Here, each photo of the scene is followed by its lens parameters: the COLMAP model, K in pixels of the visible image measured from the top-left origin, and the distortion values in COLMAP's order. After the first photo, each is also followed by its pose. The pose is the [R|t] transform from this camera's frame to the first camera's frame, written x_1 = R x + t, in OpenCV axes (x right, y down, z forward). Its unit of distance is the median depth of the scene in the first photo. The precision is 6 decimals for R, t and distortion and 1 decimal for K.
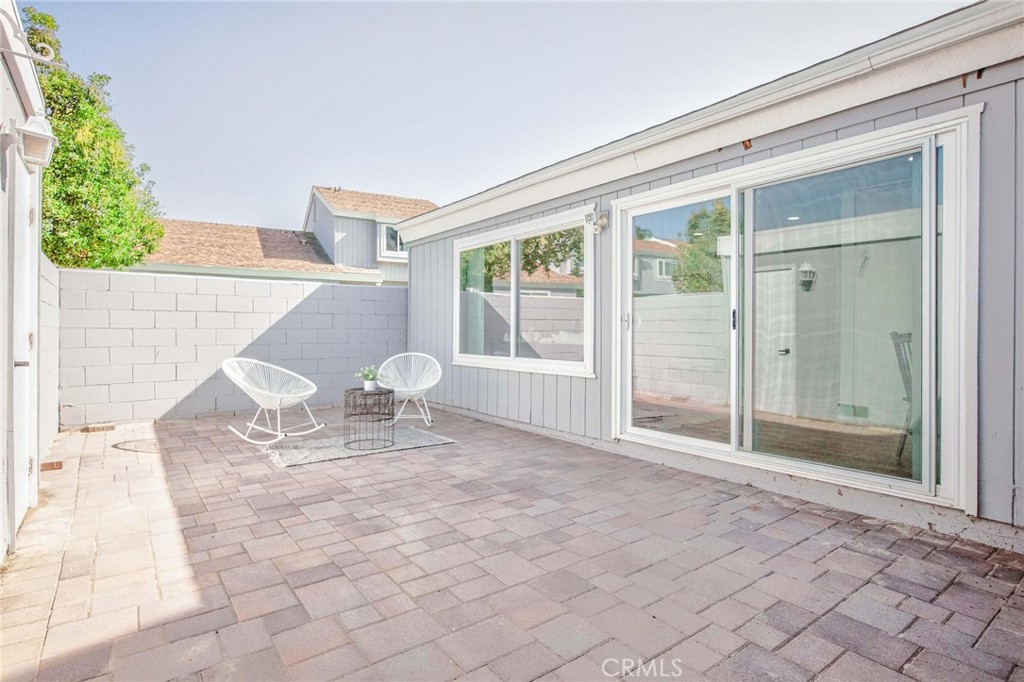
lens RADIAL K [[527.8, 0, 510.5], [0, 527.8, 337.3], [0, 0, 1]] dist [-0.019941, 0.005988]
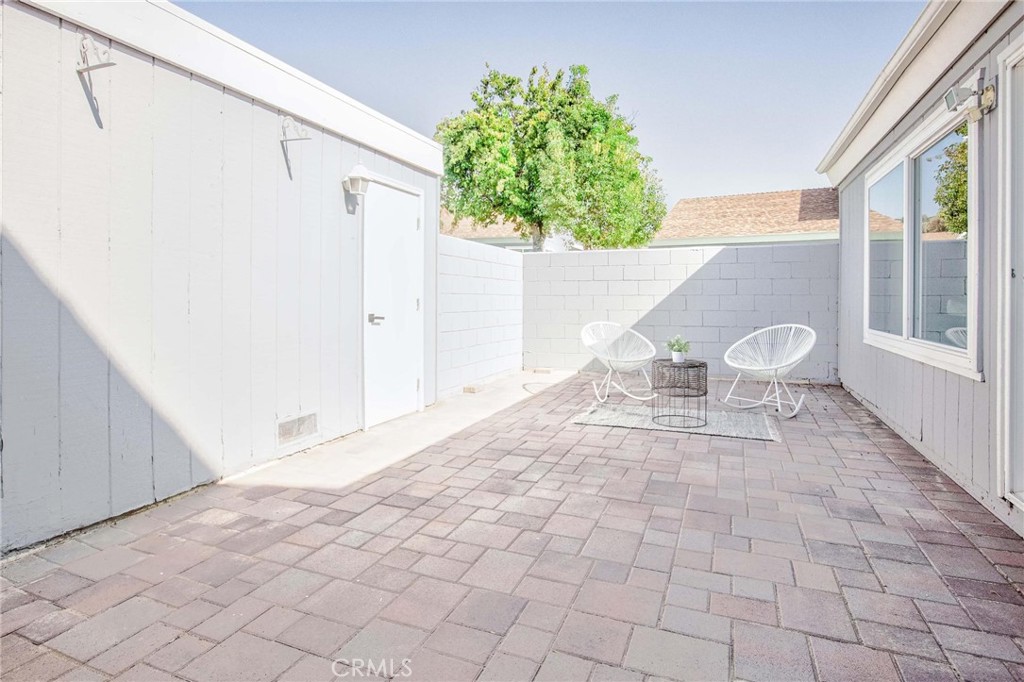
lens RADIAL K [[527.8, 0, 512.0], [0, 527.8, 301.2], [0, 0, 1]] dist [-0.019941, 0.005988]
pose [[0.513376, 0.004173, -0.858154, 0.576533], [-0.008816, 0.999961, -0.000412, -0.004144], [0.858119, 0.007777, 0.513393, 0.436693]]
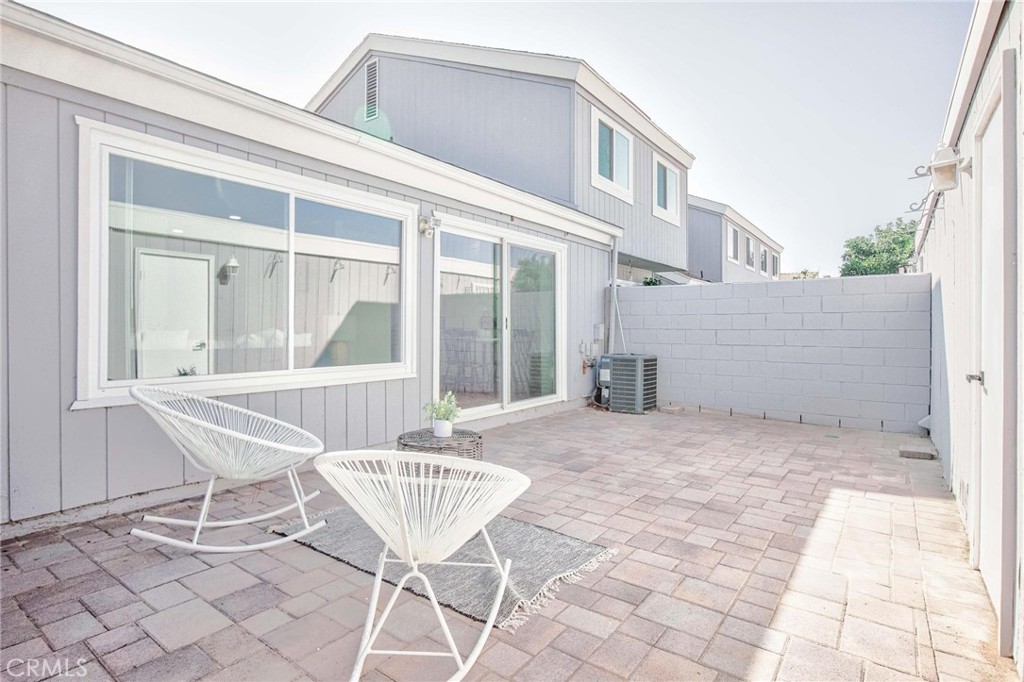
lens RADIAL K [[527.8, 0, 512.7], [0, 527.8, 330.1], [0, 0, 1]] dist [-0.019941, 0.005988]
pose [[-0.292685, -0.010424, 0.956152, -1.315440], [0.000810, 0.999938, 0.011149, -0.036522], [-0.956209, 0.004038, -0.292658, 1.703316]]
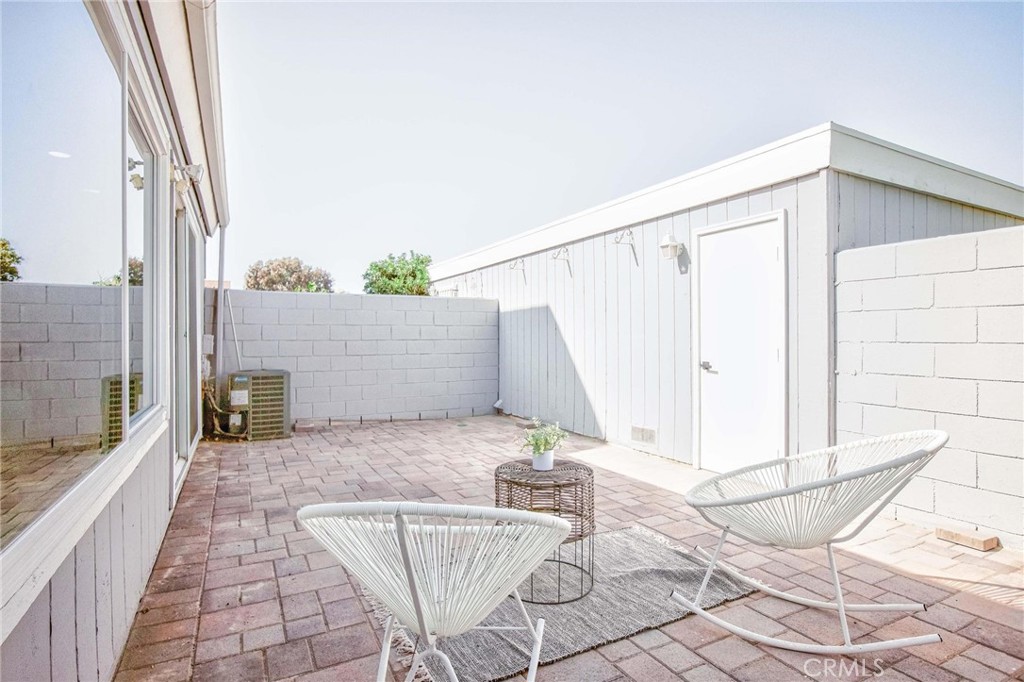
lens RADIAL K [[527.8, 0, 515.8], [0, 527.8, 340.5], [0, 0, 1]] dist [-0.019941, 0.005988]
pose [[-0.988028, -0.004011, 0.154221, -0.496278], [-0.001929, 0.999905, 0.013649, -0.044899], [-0.154261, 0.013188, -0.987942, 2.325336]]
